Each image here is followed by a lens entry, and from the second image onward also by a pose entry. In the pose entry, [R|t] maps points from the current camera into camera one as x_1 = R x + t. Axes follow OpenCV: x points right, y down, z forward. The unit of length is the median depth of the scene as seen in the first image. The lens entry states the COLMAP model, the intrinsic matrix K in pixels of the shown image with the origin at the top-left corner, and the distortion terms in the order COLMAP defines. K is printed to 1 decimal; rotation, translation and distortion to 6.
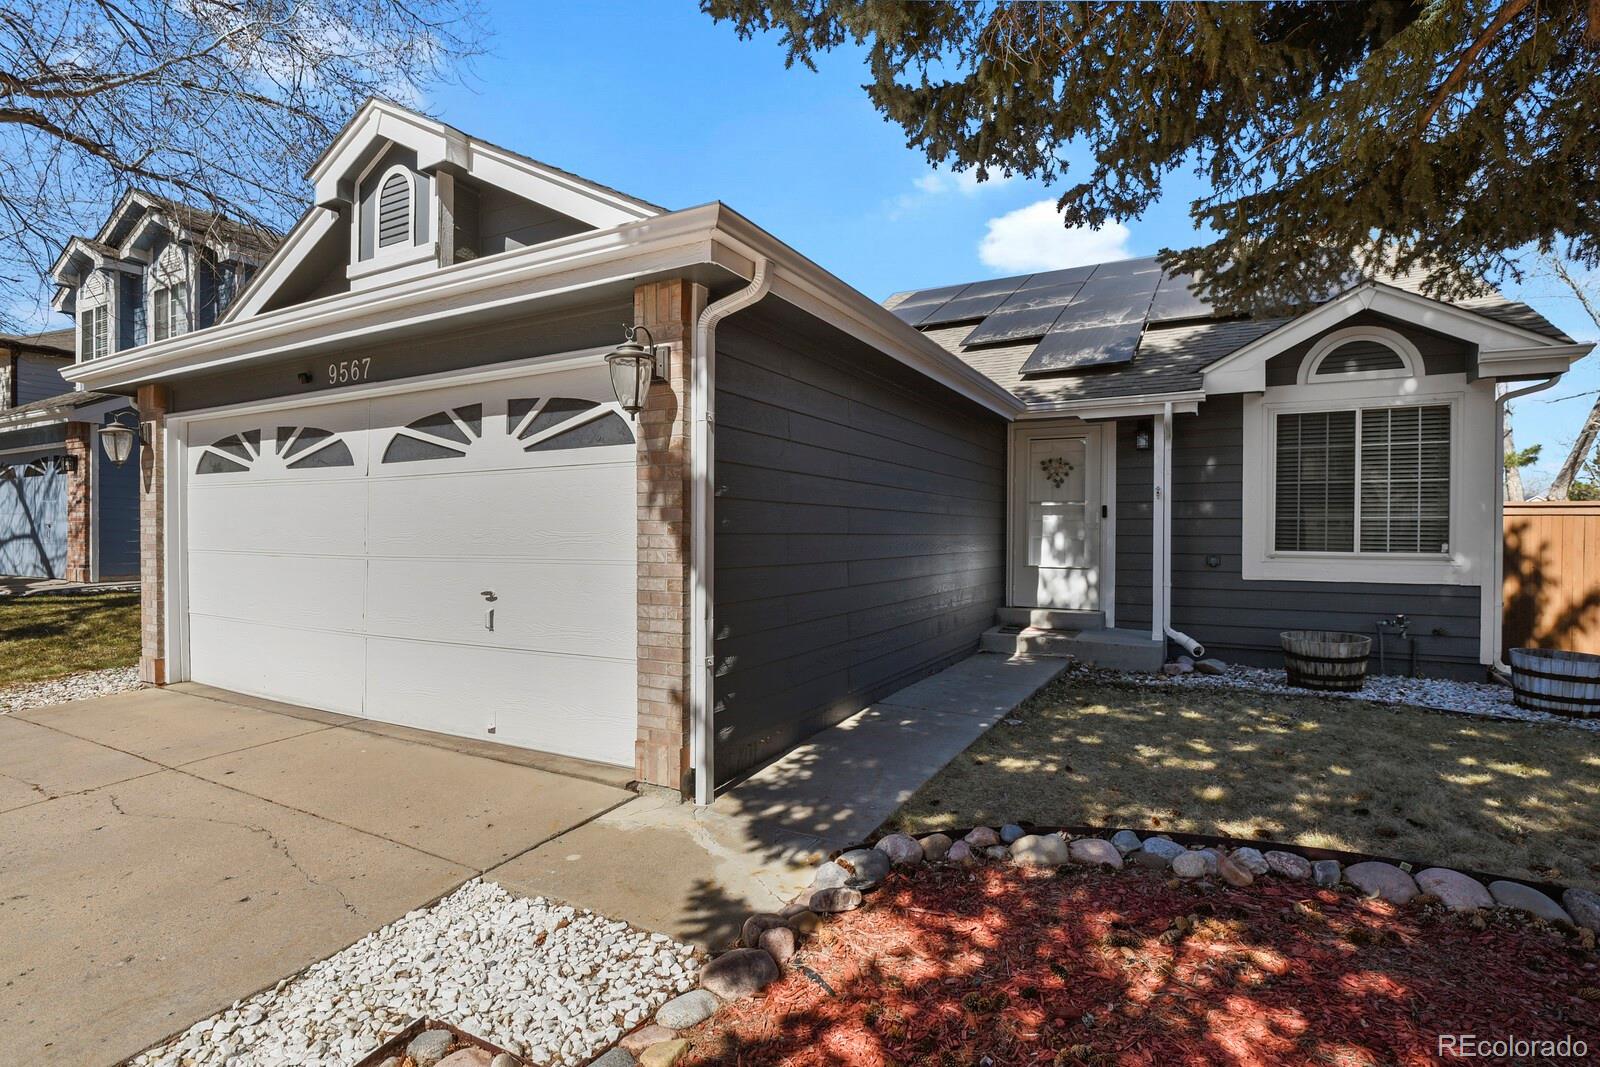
lens RADIAL K [[778.4, 0, 801.7], [0, 778.4, 537.2], [0, 0, 1]] dist [-0.015585, -0.000318]
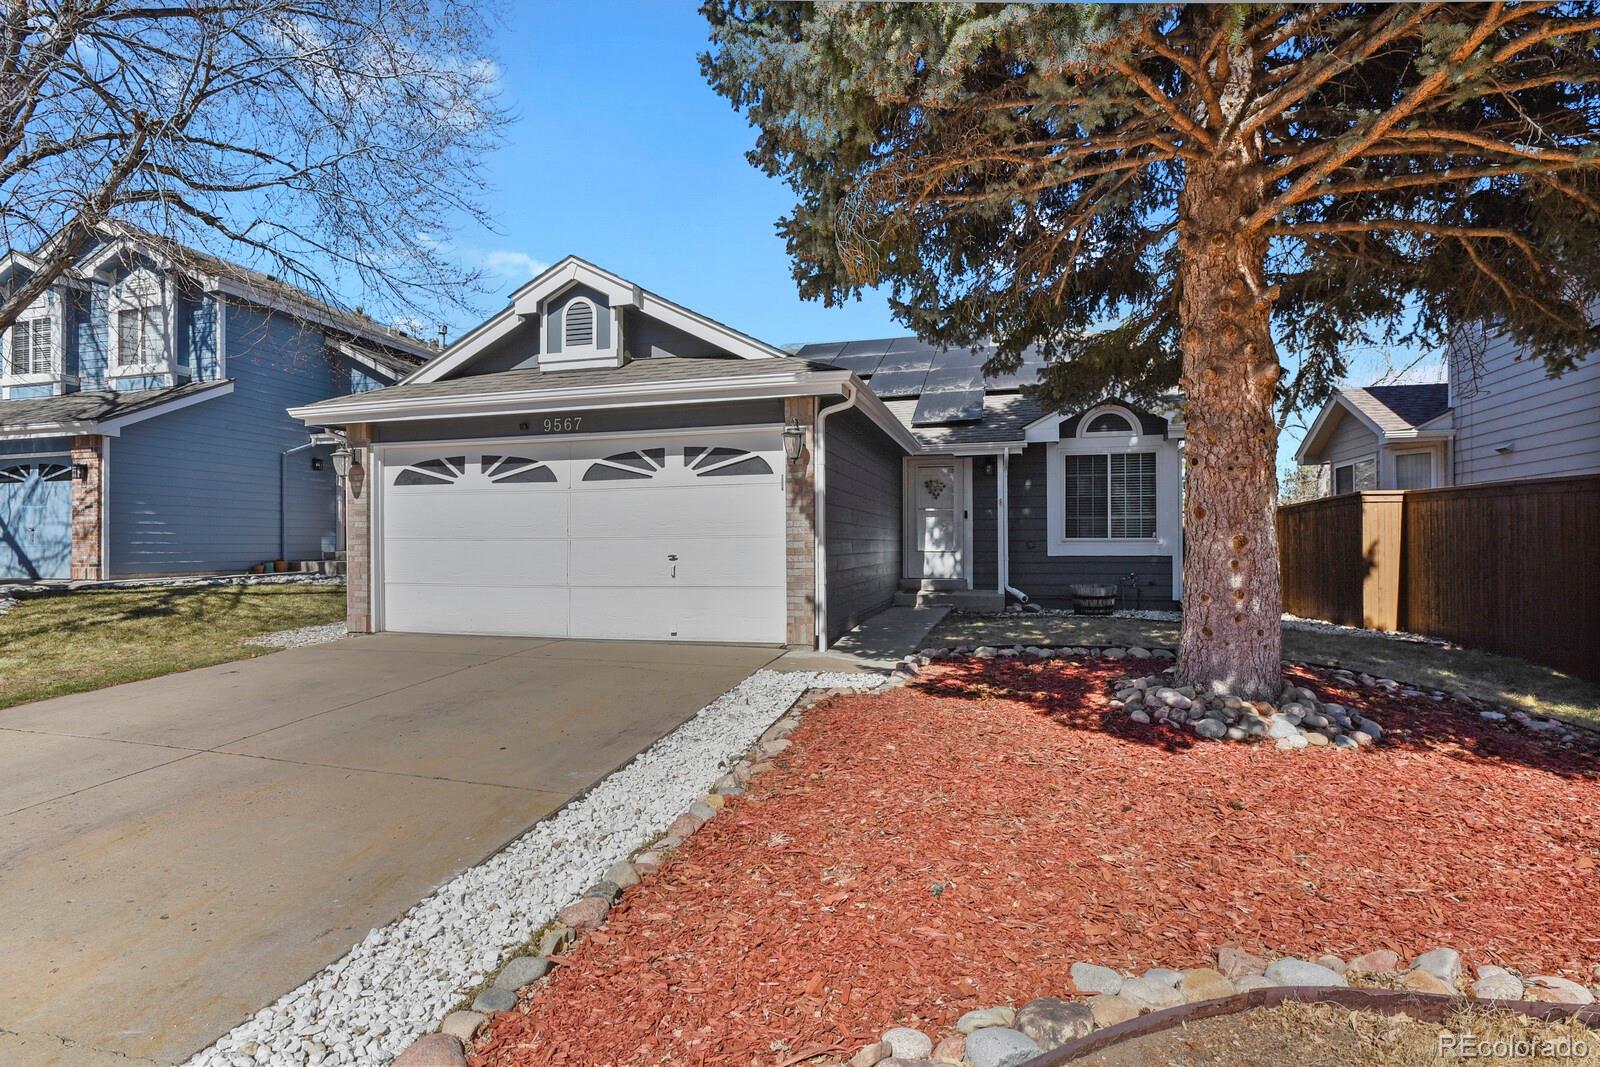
lens RADIAL K [[778.4, 0, 798.1], [0, 778.4, 533.5], [0, 0, 1]] dist [-0.015585, -0.000318]
pose [[0.972848, -0.004328, 0.231405, -0.336659], [0.008812, 0.999793, -0.018345, 0.035391], [-0.231278, 0.019886, 0.972684, -0.495694]]
